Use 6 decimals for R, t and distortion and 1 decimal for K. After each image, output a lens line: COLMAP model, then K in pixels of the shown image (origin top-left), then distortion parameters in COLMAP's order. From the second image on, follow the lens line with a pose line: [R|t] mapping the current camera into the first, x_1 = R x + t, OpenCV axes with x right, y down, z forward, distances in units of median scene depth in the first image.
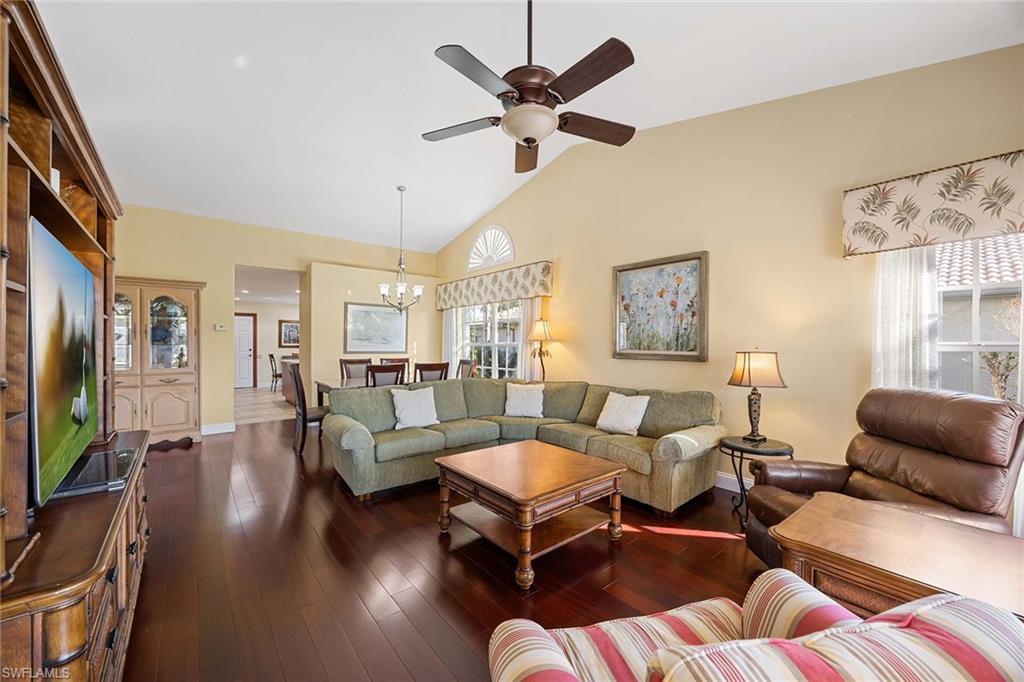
lens RADIAL K [[390.3, 0, 505.1], [0, 390.3, 341.0], [0, 0, 1]] dist [-0.002679, -0.000049]
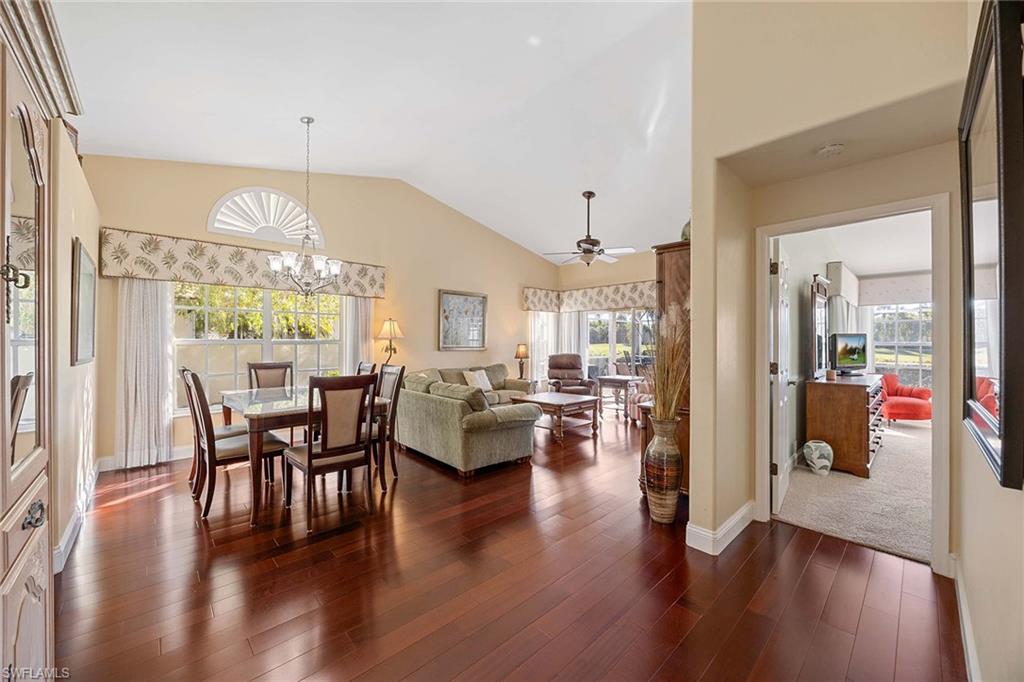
lens RADIAL K [[390.3, 0, 512.8], [0, 390.3, 338.2], [0, 0, 1]] dist [-0.002679, -0.000049]
pose [[-0.081625, 0.008687, 0.996625, -1.055858], [-0.005101, 0.999945, -0.009134, 0.007320], [-0.996650, -0.005829, -0.081576, 0.728470]]
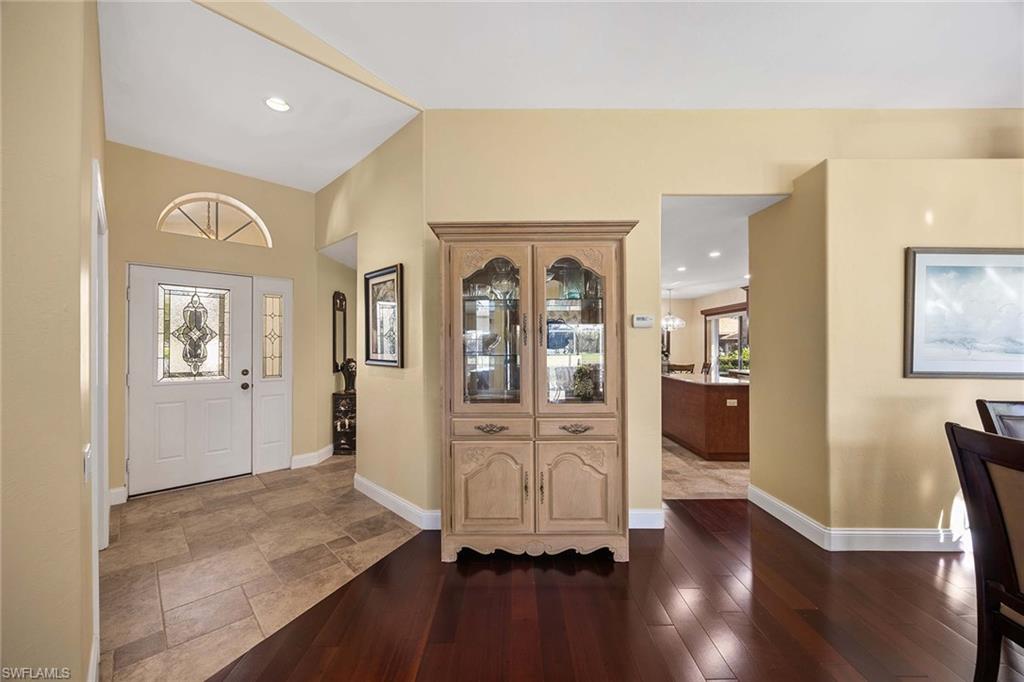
lens RADIAL K [[390.3, 0, 512.1], [0, 390.3, 344.8], [0, 0, 1]] dist [-0.002679, -0.000049]
pose [[0.778510, -0.002778, -0.627626, -0.592869], [0.001895, 0.999996, -0.002075, -0.000173], [0.627630, 0.000426, 0.778512, 0.548460]]
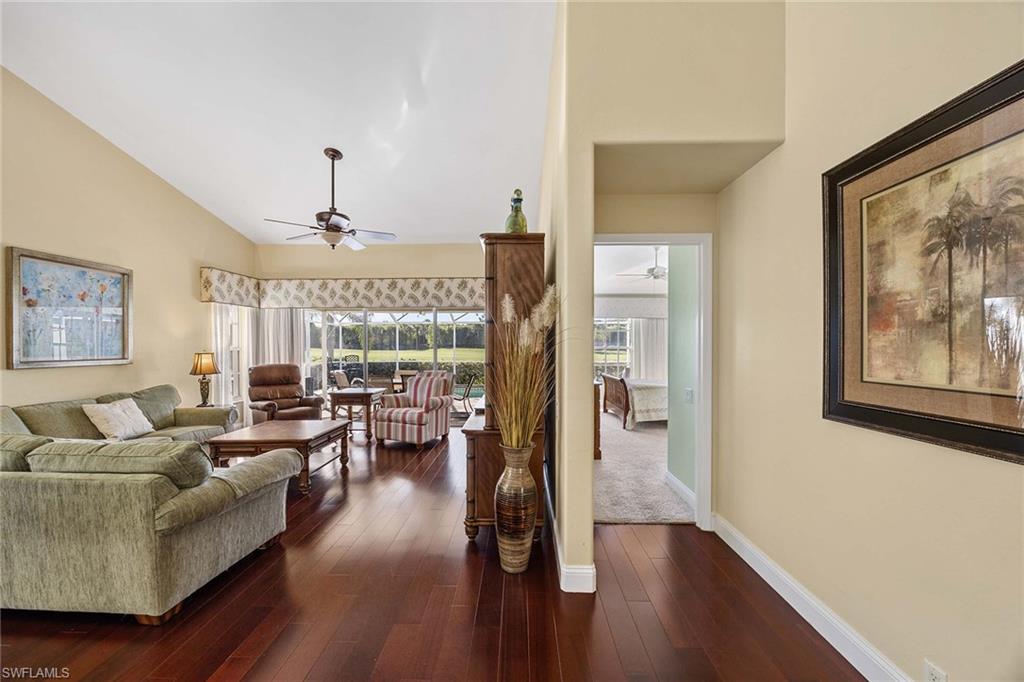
lens RADIAL K [[390.3, 0, 511.5], [0, 390.3, 350.1], [0, 0, 1]] dist [-0.002679, -0.000049]
pose [[-0.765390, -0.007682, 0.643520, -0.803530], [-0.001080, 0.999943, 0.010652, -0.000928], [-0.643565, 0.007458, -0.765355, 0.822273]]
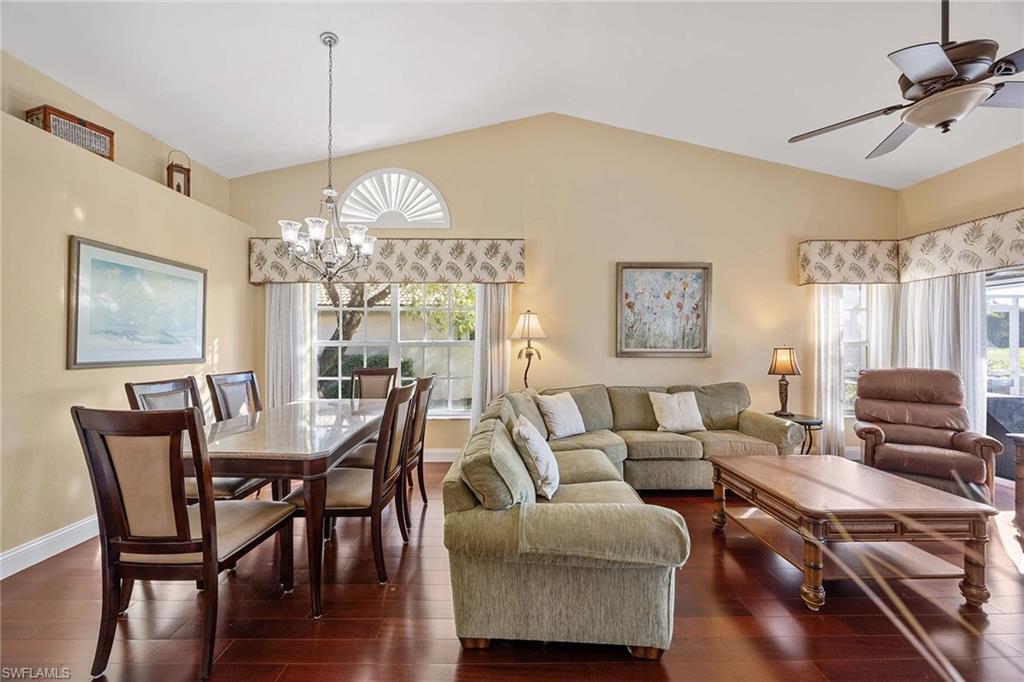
lens RADIAL K [[390.3, 0, 510.0], [0, 390.3, 342.1], [0, 0, 1]] dist [-0.002679, -0.000049]
pose [[0.620187, 0.001143, 0.784453, -0.552193], [-0.003129, 0.999995, 0.001017, 0.005731], [-0.784448, -0.003086, 0.620187, 0.527218]]
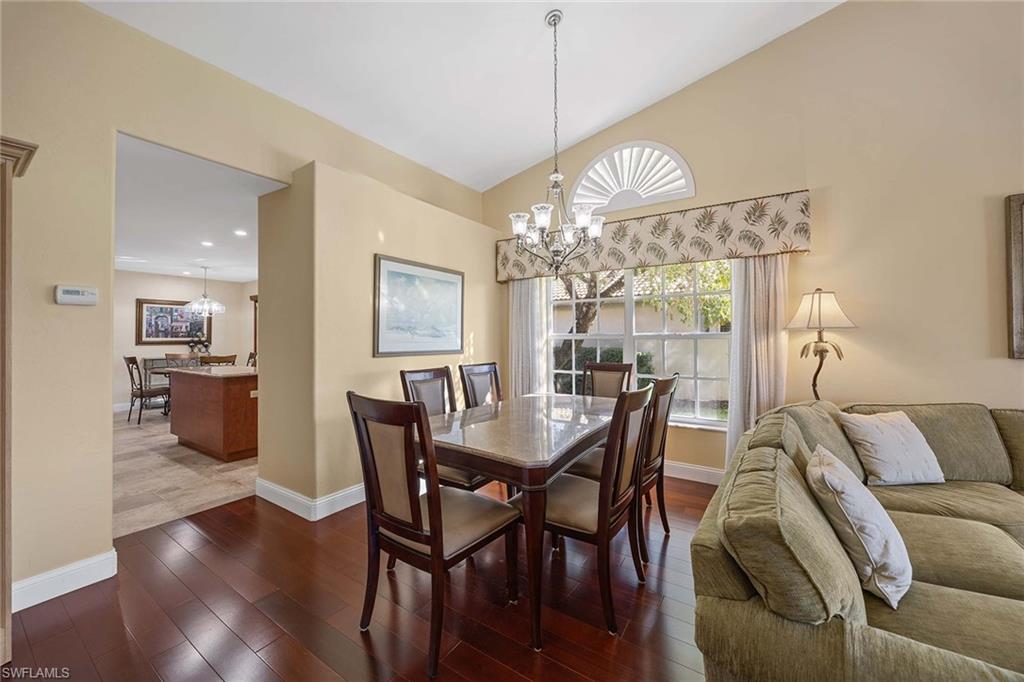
lens RADIAL K [[390.3, 0, 509.6], [0, 390.3, 327.7], [0, 0, 1]] dist [-0.002679, -0.000049]
pose [[0.953626, 0.001886, 0.300987, -0.495140], [0.003535, 0.999841, -0.017464, 0.006164], [-0.300972, 0.017718, 0.953468, 0.592677]]
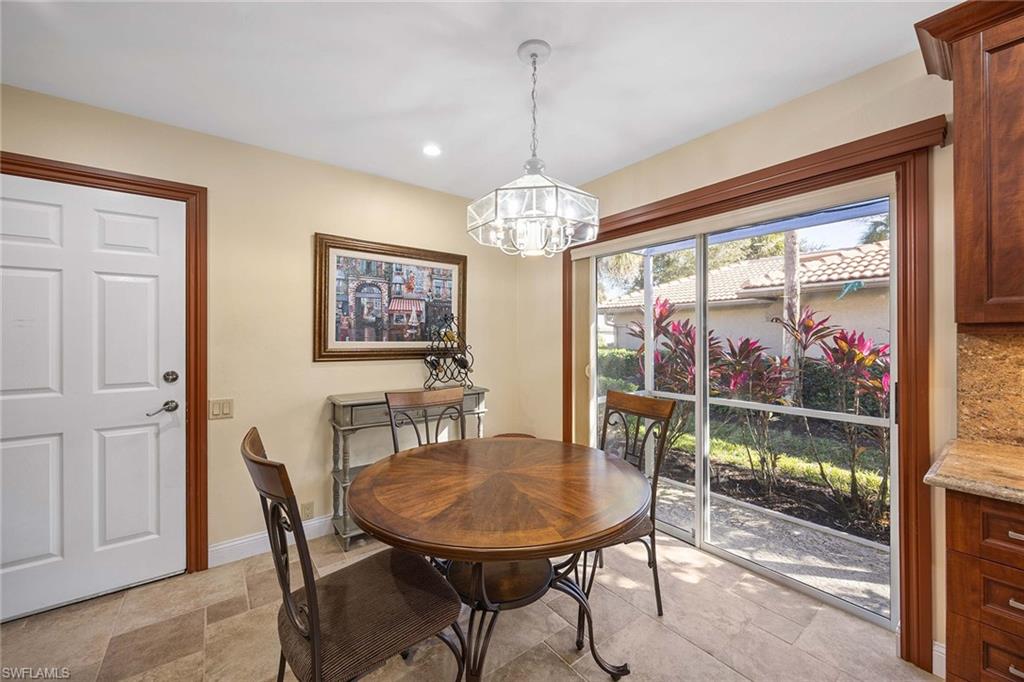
lens RADIAL K [[390.3, 0, 511.2], [0, 390.3, 334.2], [0, 0, 1]] dist [-0.002679, -0.000049]
pose [[0.999806, 0.002032, -0.019605, -1.087958], [-0.002110, 0.999990, -0.003967, 0.005771], [0.019597, 0.004007, 0.999800, 1.829282]]
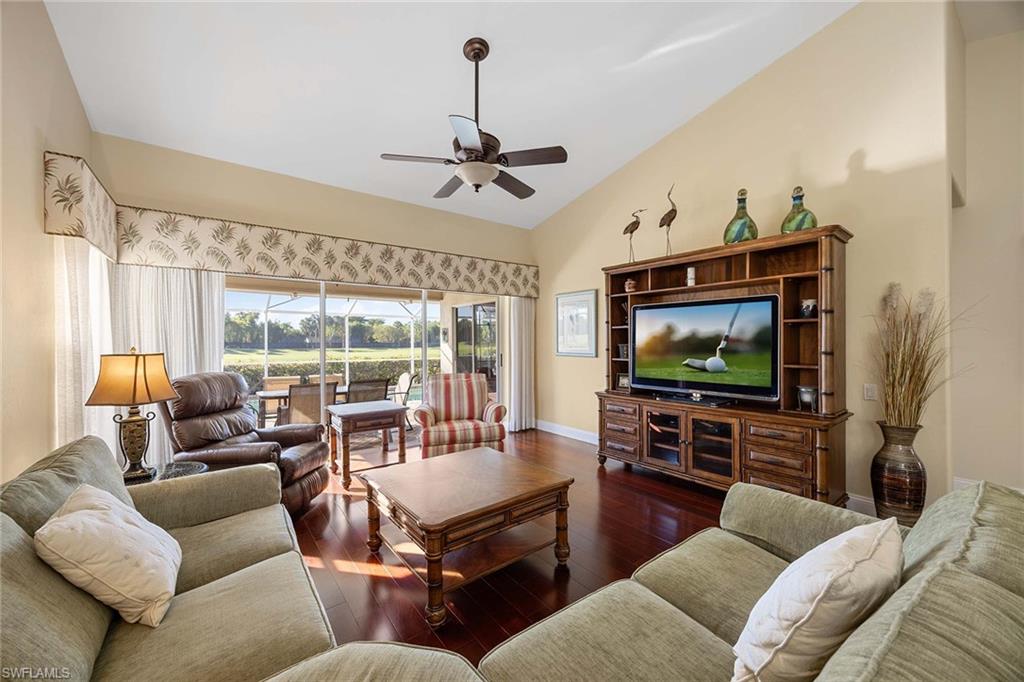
lens RADIAL K [[390.3, 0, 516.8], [0, 390.3, 341.5], [0, 0, 1]] dist [-0.002679, -0.000049]
pose [[-0.999662, 0.005708, 0.025371, -0.040865], [0.005656, 0.999982, -0.002106, 0.006619], [-0.025383, -0.001962, -0.999676, 0.978098]]
